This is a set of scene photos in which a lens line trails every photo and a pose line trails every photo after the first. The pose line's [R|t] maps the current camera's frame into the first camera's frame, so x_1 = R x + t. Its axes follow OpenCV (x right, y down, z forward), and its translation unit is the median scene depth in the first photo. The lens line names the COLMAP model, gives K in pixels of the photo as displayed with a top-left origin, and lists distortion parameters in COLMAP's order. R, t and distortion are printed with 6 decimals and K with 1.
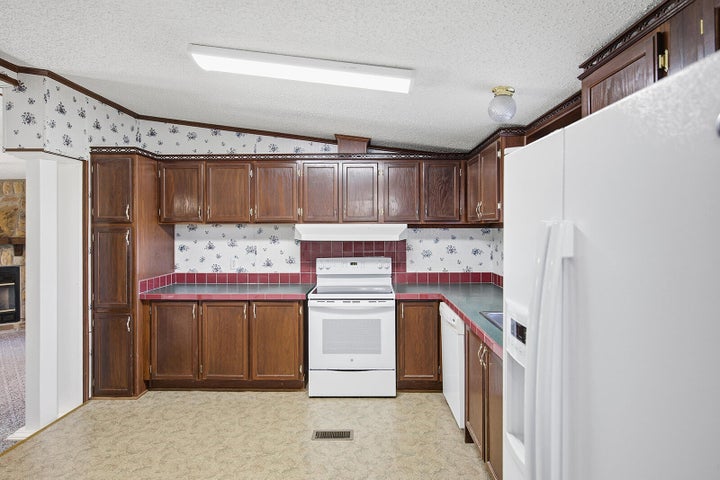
lens RADIAL K [[382.0, 0, 361.4], [0, 382.0, 238.1], [0, 0, 1]] dist [0.023101, 0.000080]
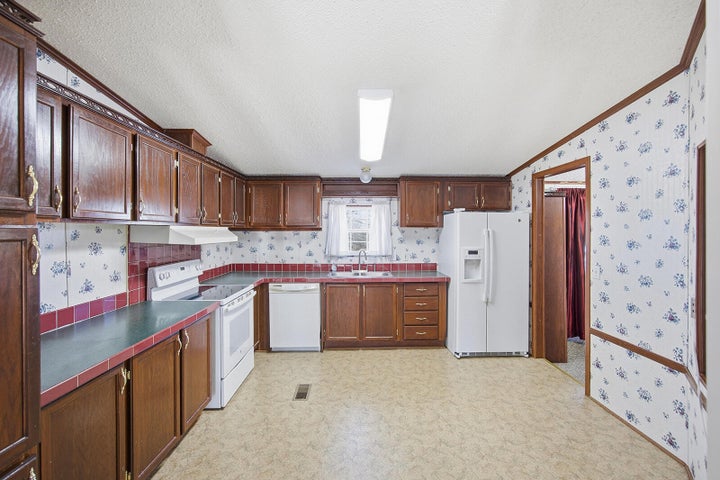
lens RADIAL K [[305.3, 0, 358.2], [0, 305.3, 239.1], [0, 0, 1]] dist [-0.000926, -0.000004]
pose [[-0.019913, -0.031267, 0.999313, -0.749773], [0.001052, 0.999510, 0.031294, -0.027019], [-0.999801, 0.001674, -0.019870, 0.568597]]
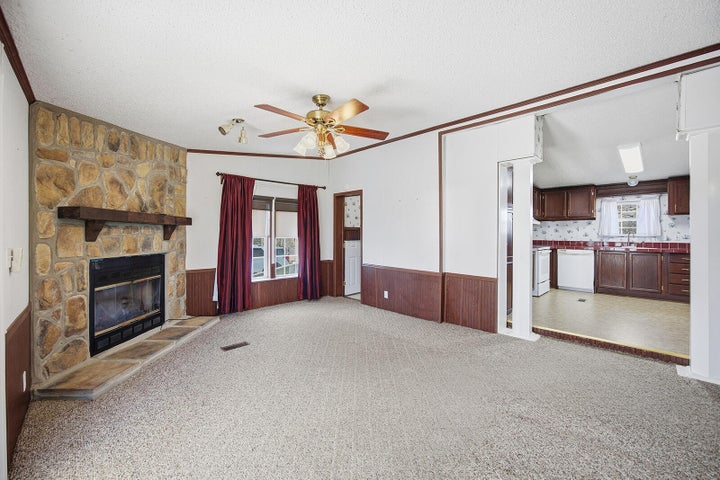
lens RADIAL K [[287.3, 0, 358.9], [0, 287.3, 233.1], [0, 0, 1]] dist [-0.009805, -0.000384]
pose [[0.712817, 0.007811, 0.701306, -1.541762], [-0.003539, 0.999965, -0.007540, 0.052860], [-0.701341, 0.002893, 0.712820, 0.485691]]
